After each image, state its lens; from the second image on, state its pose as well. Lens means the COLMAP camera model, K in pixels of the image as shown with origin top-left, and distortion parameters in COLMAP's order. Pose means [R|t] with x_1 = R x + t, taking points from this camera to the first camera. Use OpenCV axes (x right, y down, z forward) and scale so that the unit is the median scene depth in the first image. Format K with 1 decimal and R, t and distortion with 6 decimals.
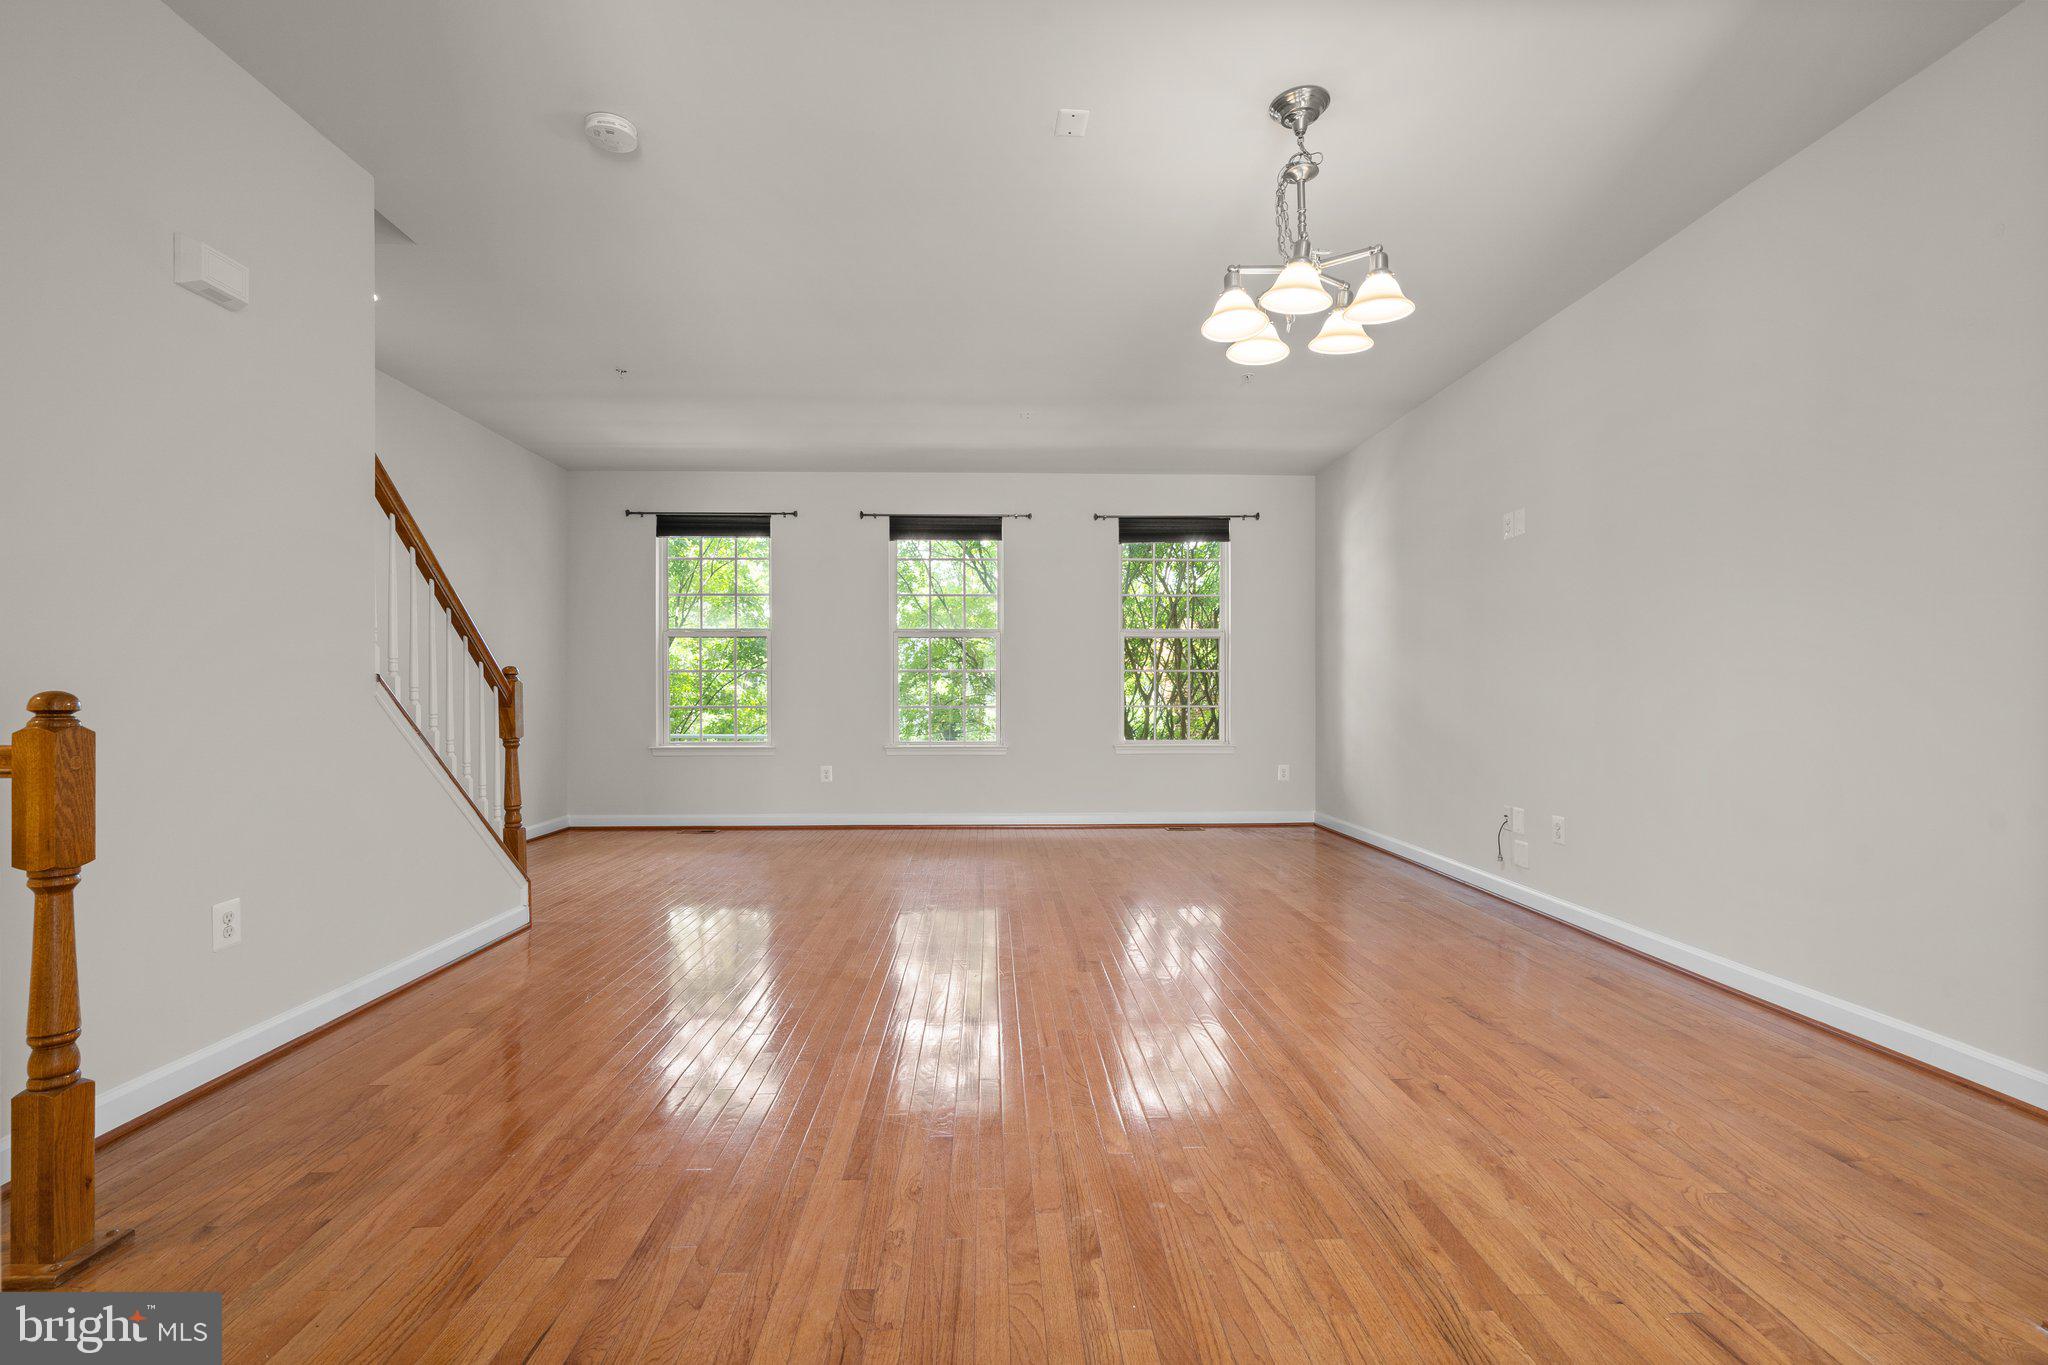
lens RADIAL K [[933.7, 0, 1016.9], [0, 933.7, 691.6], [0, 0, 1]] dist [-0.004034, 0.001614]
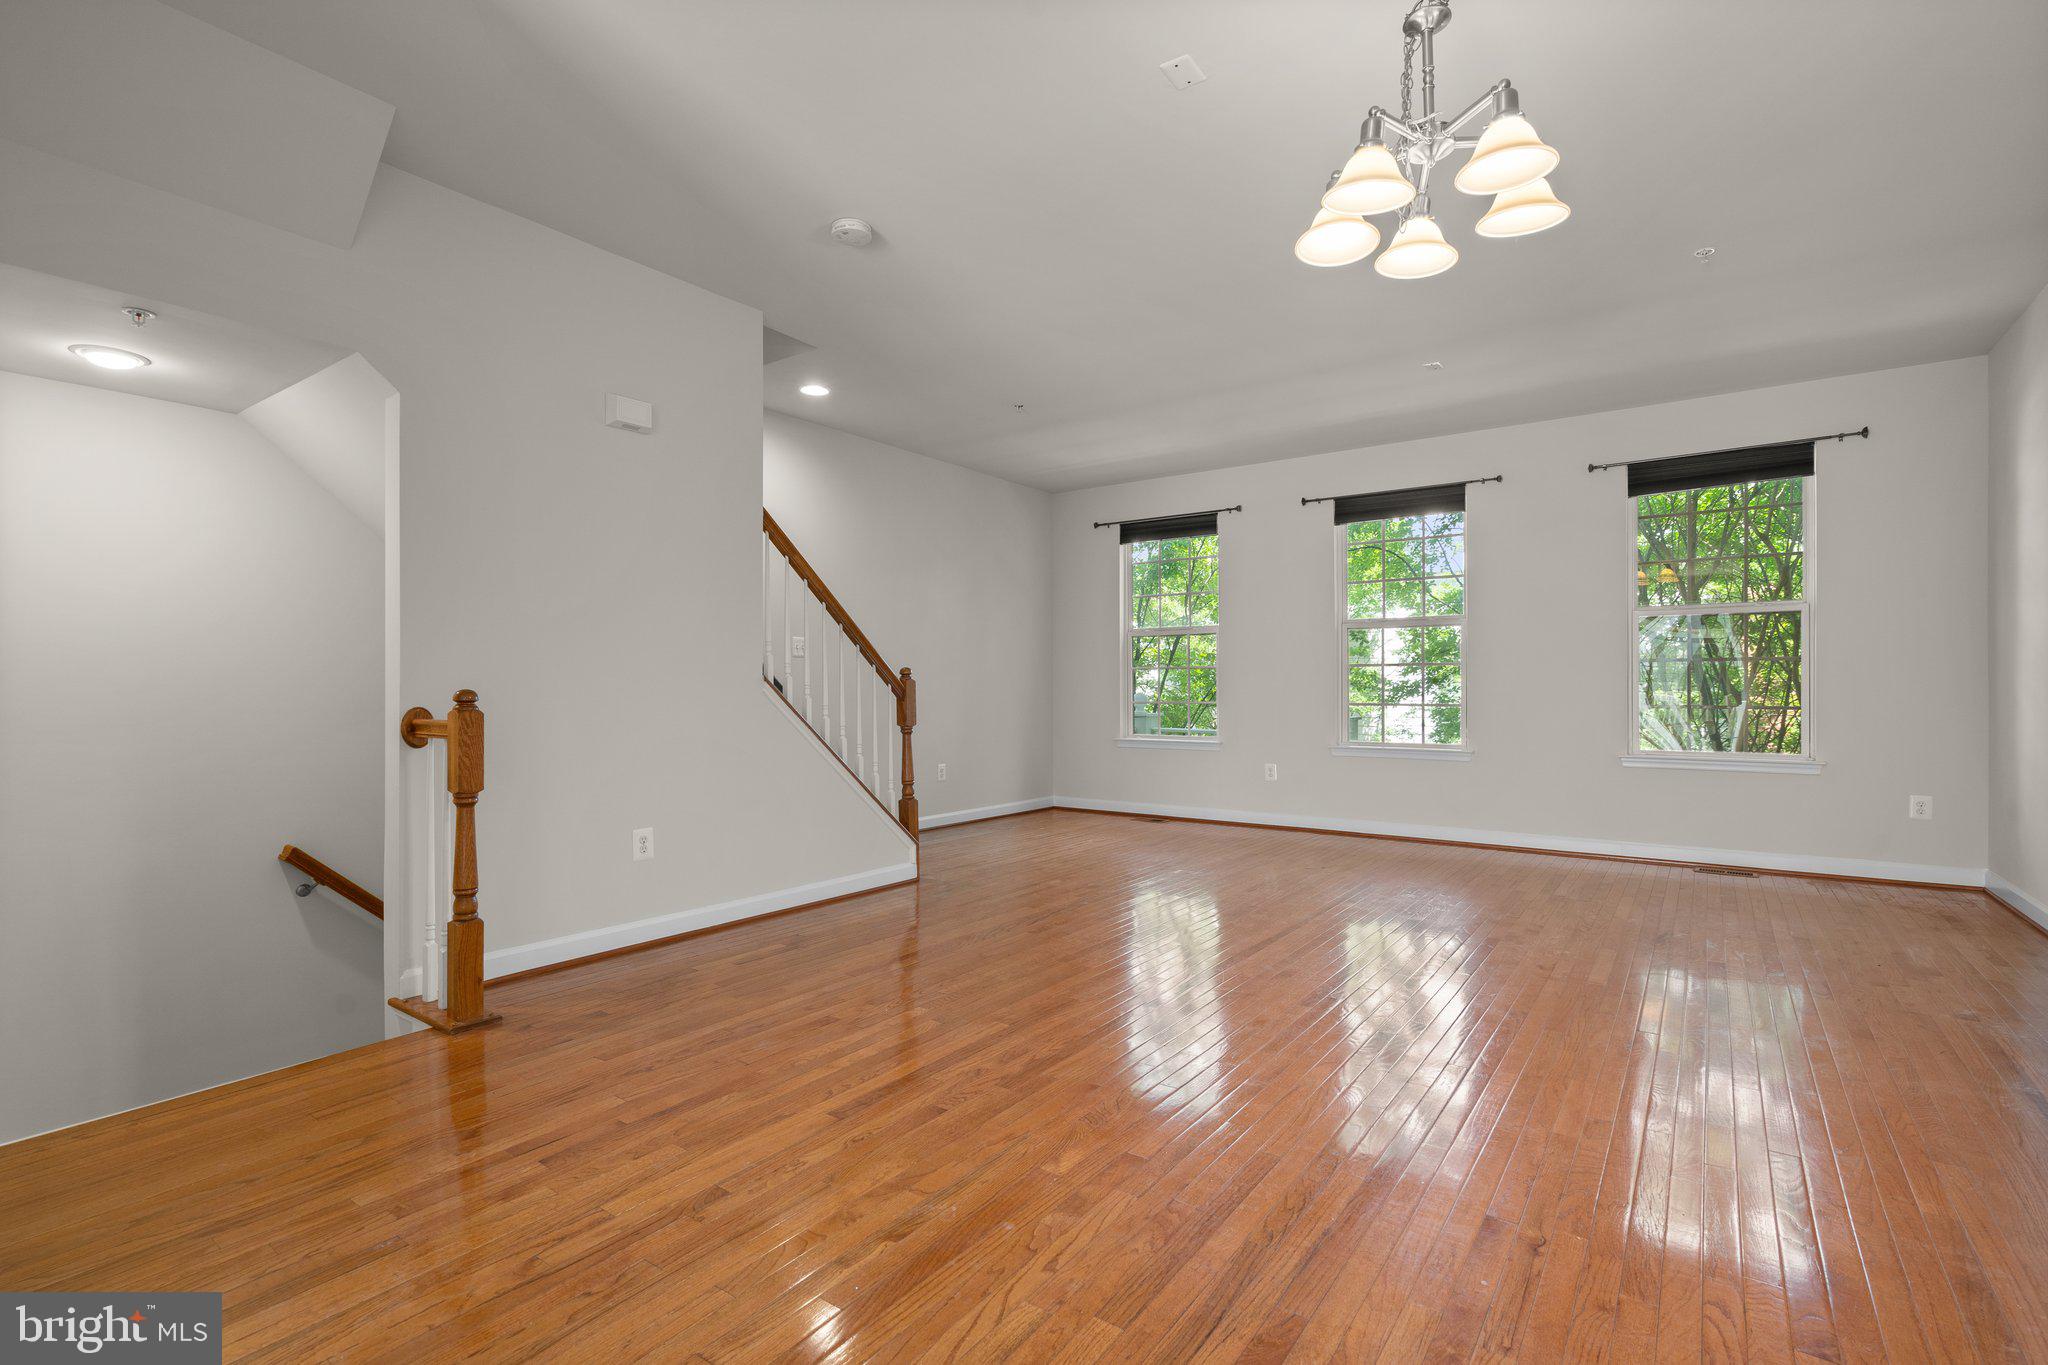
lens RADIAL K [[933.7, 0, 989.2], [0, 933.7, 688.6], [0, 0, 1]] dist [-0.004034, 0.001614]
pose [[0.782506, -0.000960, -0.622642, 0.474252], [0.001977, 0.999998, 0.000943, -0.001002], [0.622640, -0.001969, 0.782506, 0.155369]]
